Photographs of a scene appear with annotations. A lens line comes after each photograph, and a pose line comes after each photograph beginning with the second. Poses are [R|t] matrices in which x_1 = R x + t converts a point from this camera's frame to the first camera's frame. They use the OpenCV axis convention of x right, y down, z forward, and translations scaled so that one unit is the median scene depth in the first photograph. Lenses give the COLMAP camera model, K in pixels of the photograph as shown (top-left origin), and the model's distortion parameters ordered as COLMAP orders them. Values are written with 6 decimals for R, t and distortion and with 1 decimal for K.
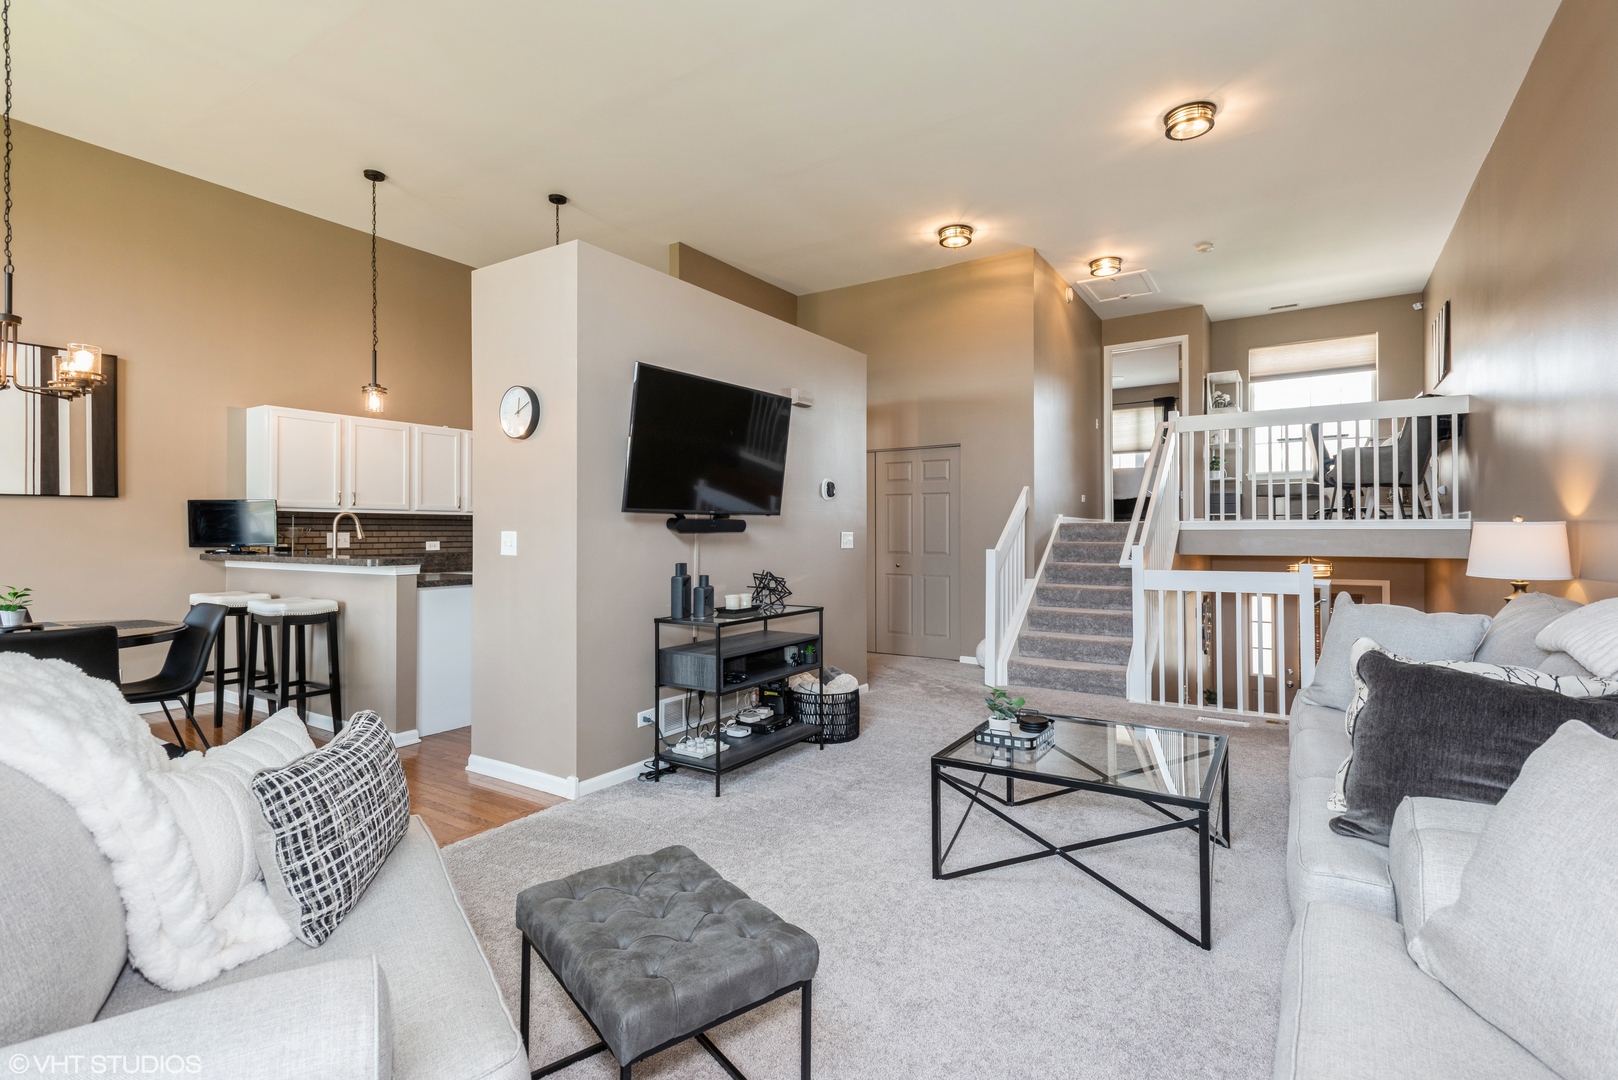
lens RADIAL K [[765.5, 0, 813.6], [0, 765.5, 533.7], [0, 0, 1]] dist [0.010117, -0.000958]
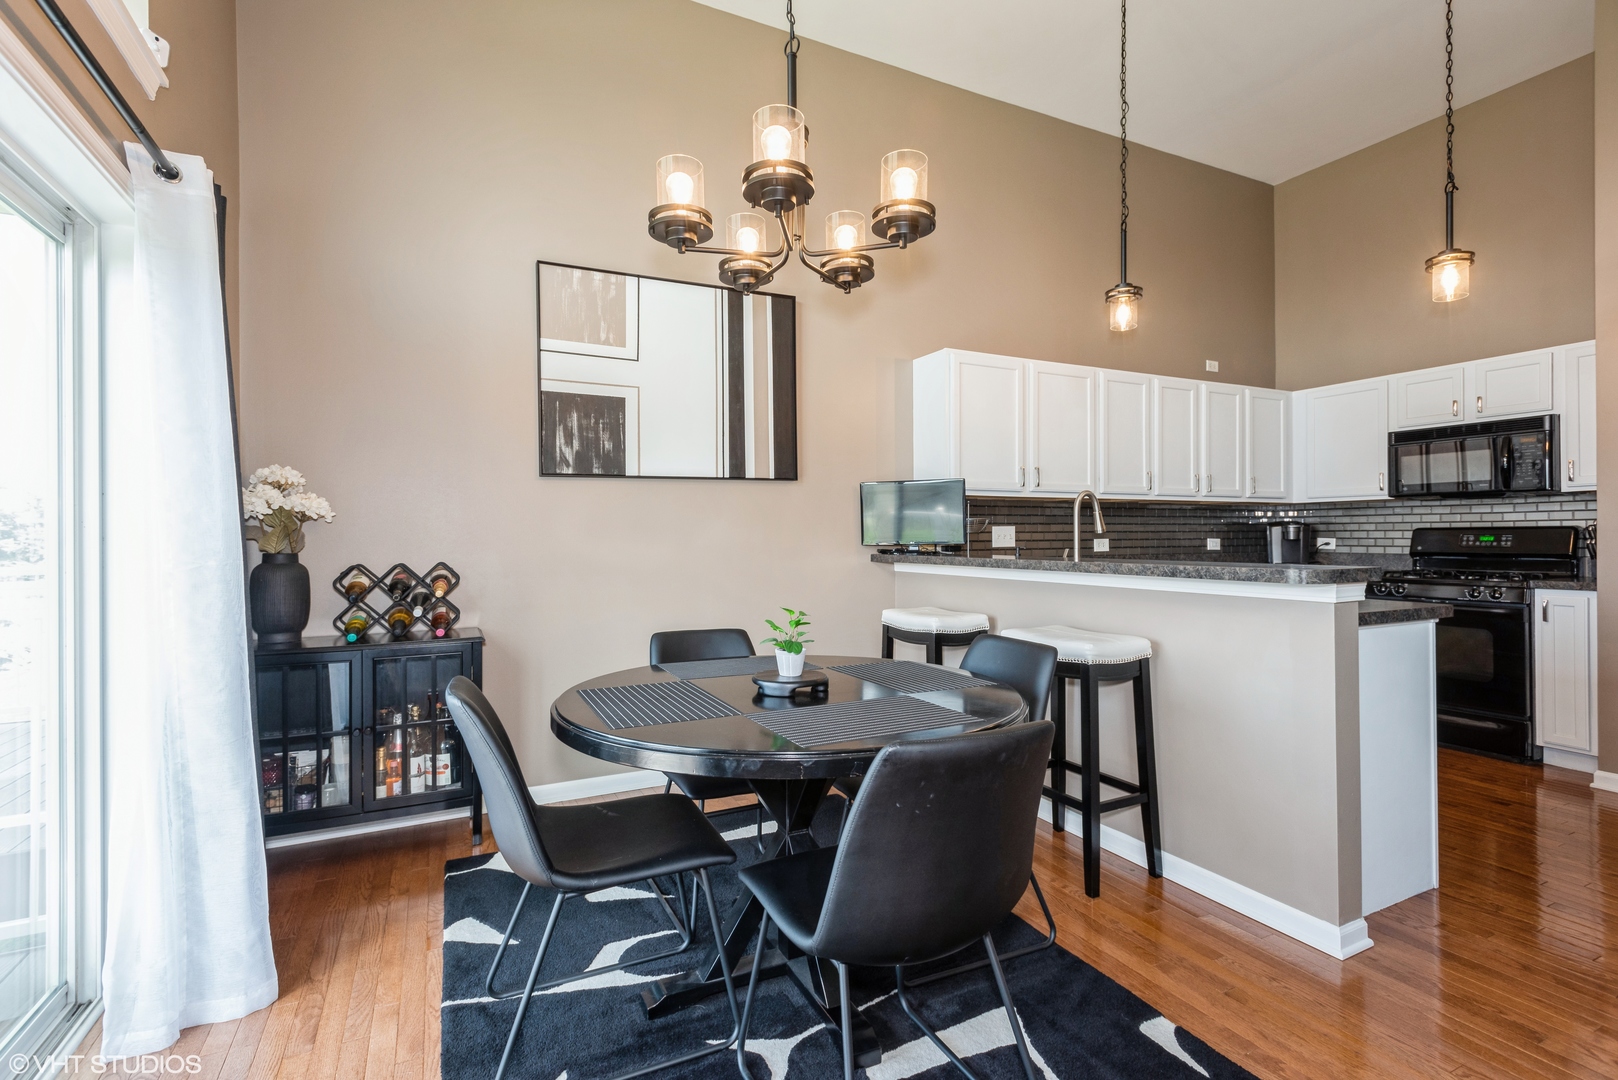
lens RADIAL K [[745.6, 0, 780.5], [0, 745.6, 536.5], [0, 0, 1]] dist [0.000108, -0.000237]
pose [[0.840629, -0.001325, -0.541610, -0.504051], [0.001925, 0.999998, 0.000541, 0.009572], [0.541608, -0.001498, 0.840630, 0.361203]]
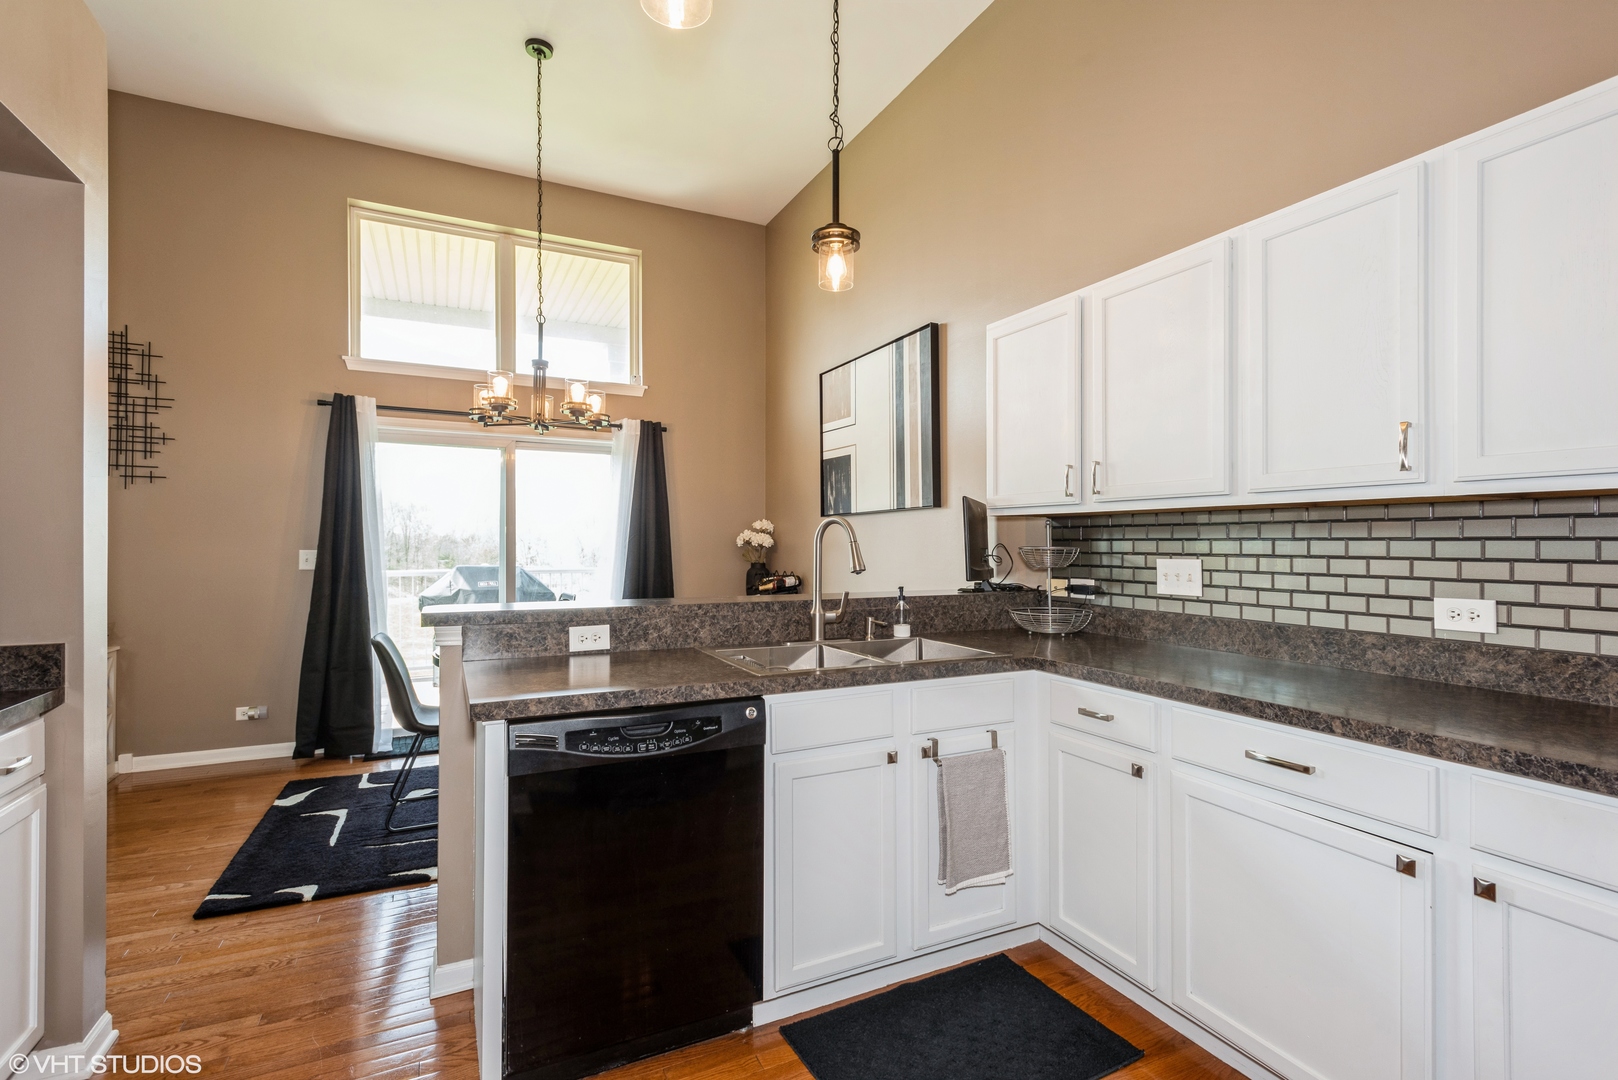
lens RADIAL K [[746.4, 0, 821.8], [0, 746.4, 535.7], [0, 0, 1]] dist [0.011006, -0.000865]
pose [[-0.513495, -0.007490, -0.858060, -0.204668], [-0.004237, 0.999972, -0.006194, -0.012653], [0.858082, 0.000455, -0.513513, 1.273569]]
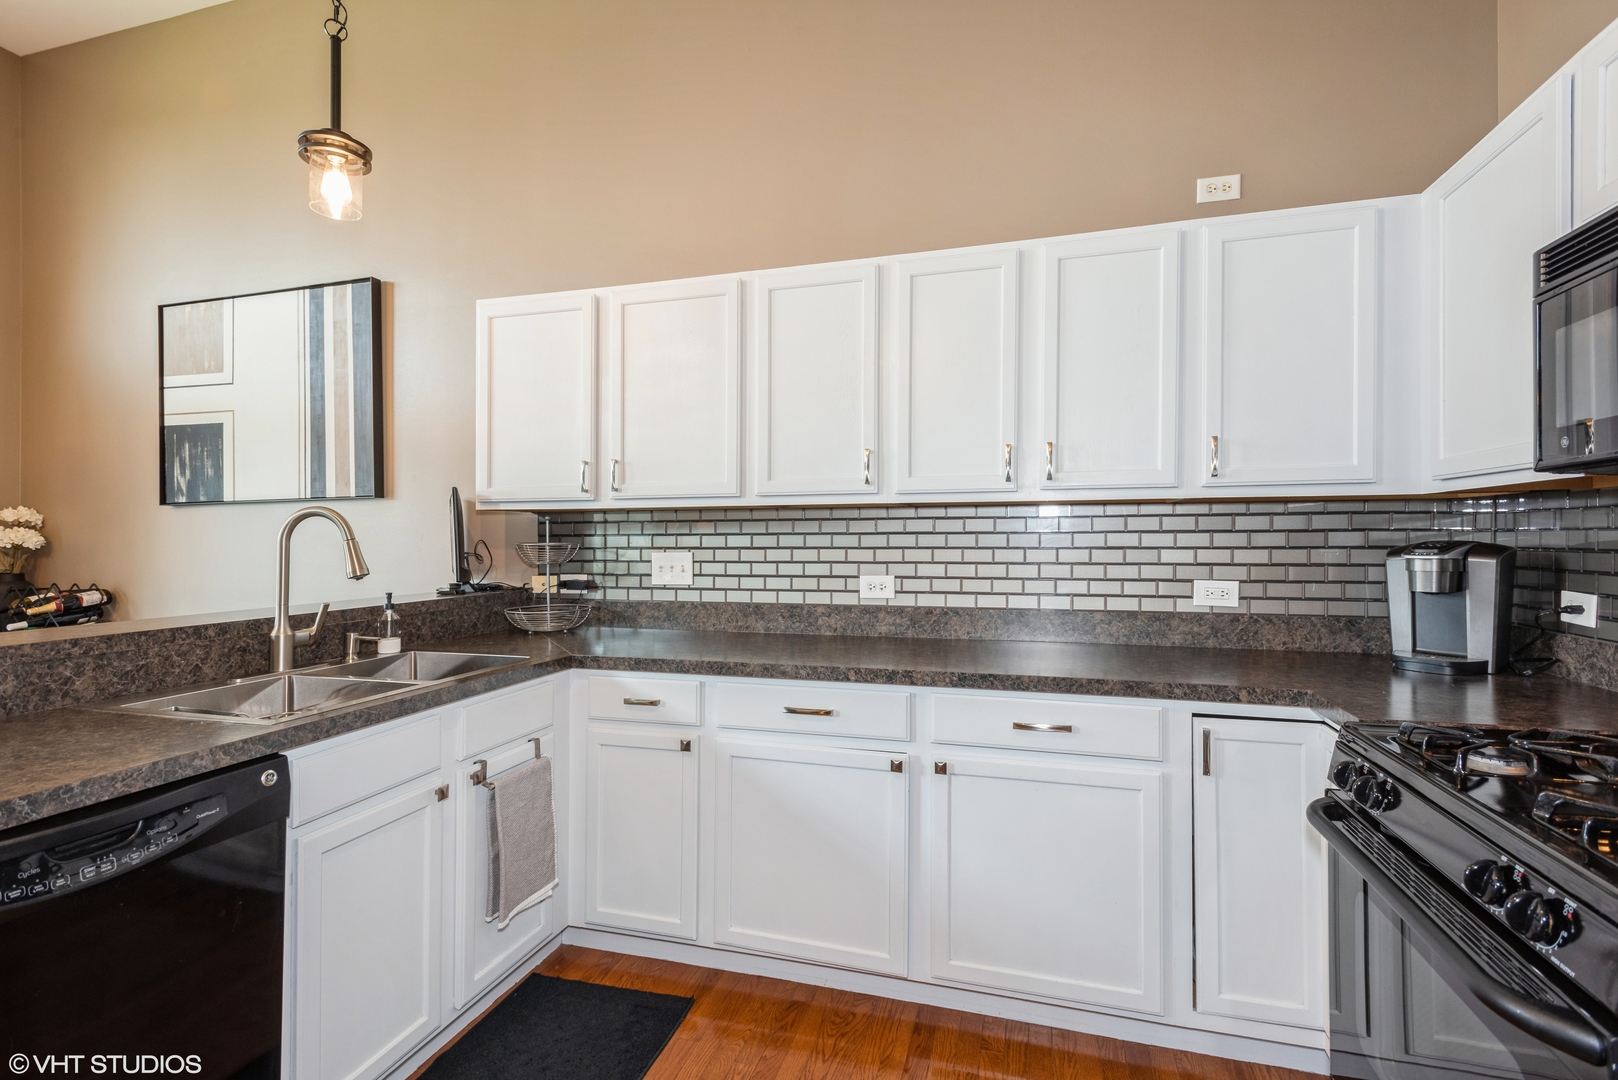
lens RADIAL K [[746.4, 0, 821.8], [0, 746.4, 535.7], [0, 0, 1]] dist [0.011006, -0.000865]
pose [[0.273434, -0.001099, -0.961890, -0.193324], [0.002441, 0.999997, -0.000449, -0.012936], [0.961888, -0.002225, 0.273436, 1.177754]]
